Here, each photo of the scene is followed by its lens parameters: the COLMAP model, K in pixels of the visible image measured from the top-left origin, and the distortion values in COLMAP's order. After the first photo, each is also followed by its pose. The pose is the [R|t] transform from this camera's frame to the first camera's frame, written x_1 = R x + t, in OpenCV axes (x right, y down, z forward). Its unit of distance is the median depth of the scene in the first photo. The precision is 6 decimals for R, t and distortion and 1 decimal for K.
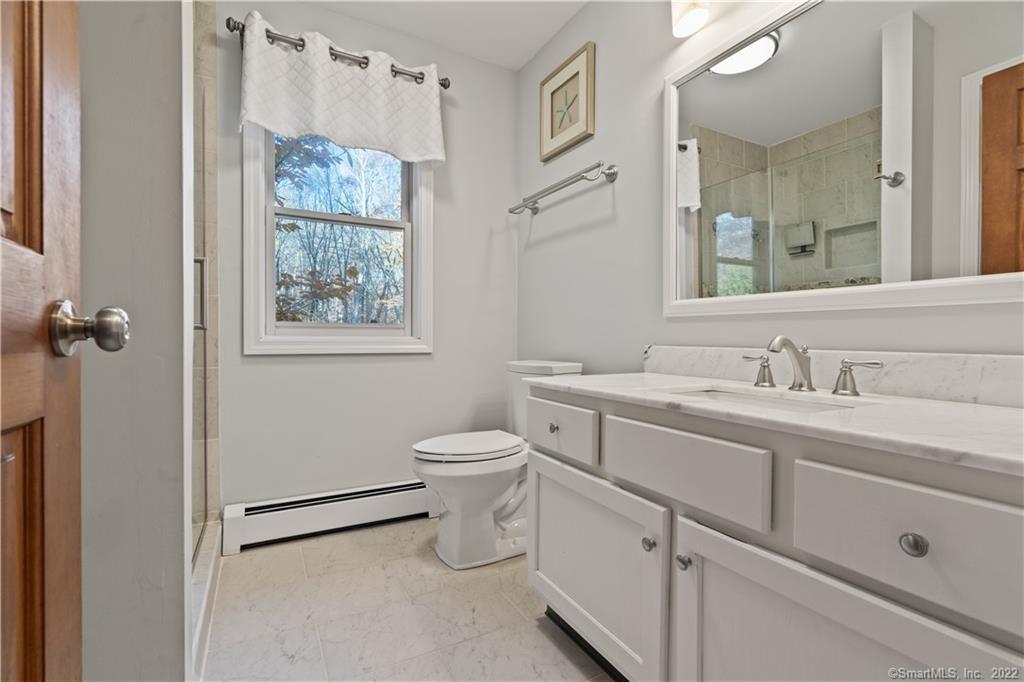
lens RADIAL K [[457.7, 0, 512.0], [0, 457.7, 341.0], [0, 0, 1]] dist [0.000848, 0.000334]
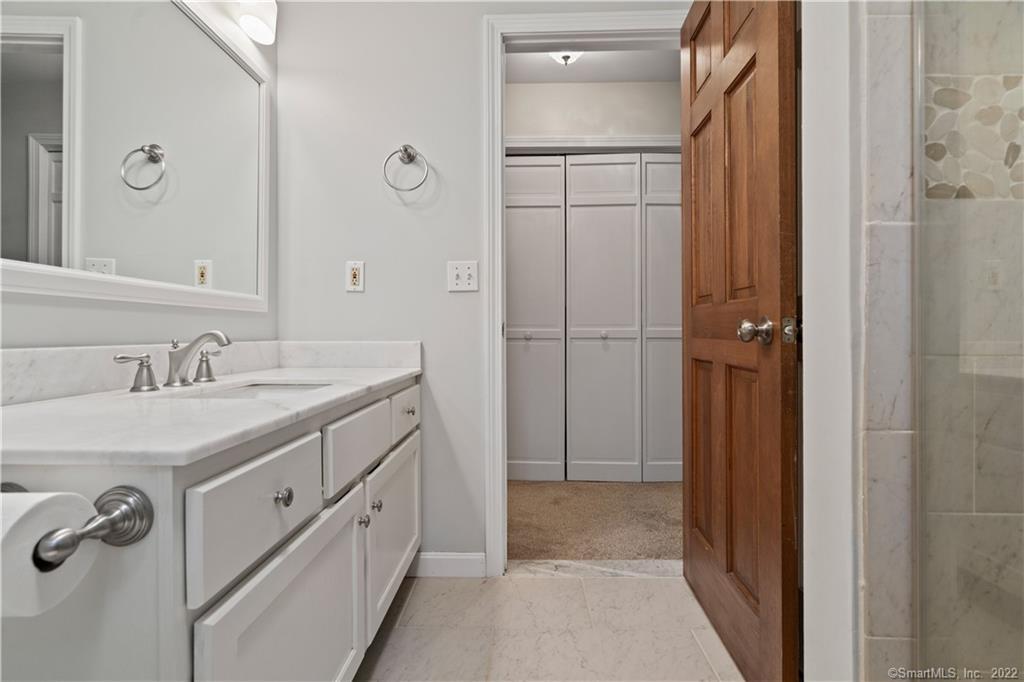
lens RADIAL K [[457.7, 0, 512.0], [0, 457.7, 341.0], [0, 0, 1]] dist [0.000848, 0.000334]
pose [[-0.865472, -0.012817, 0.500793, -0.435658], [0.003657, 0.999484, 0.031900, -0.014069], [-0.500944, 0.029440, -0.864979, 1.398987]]
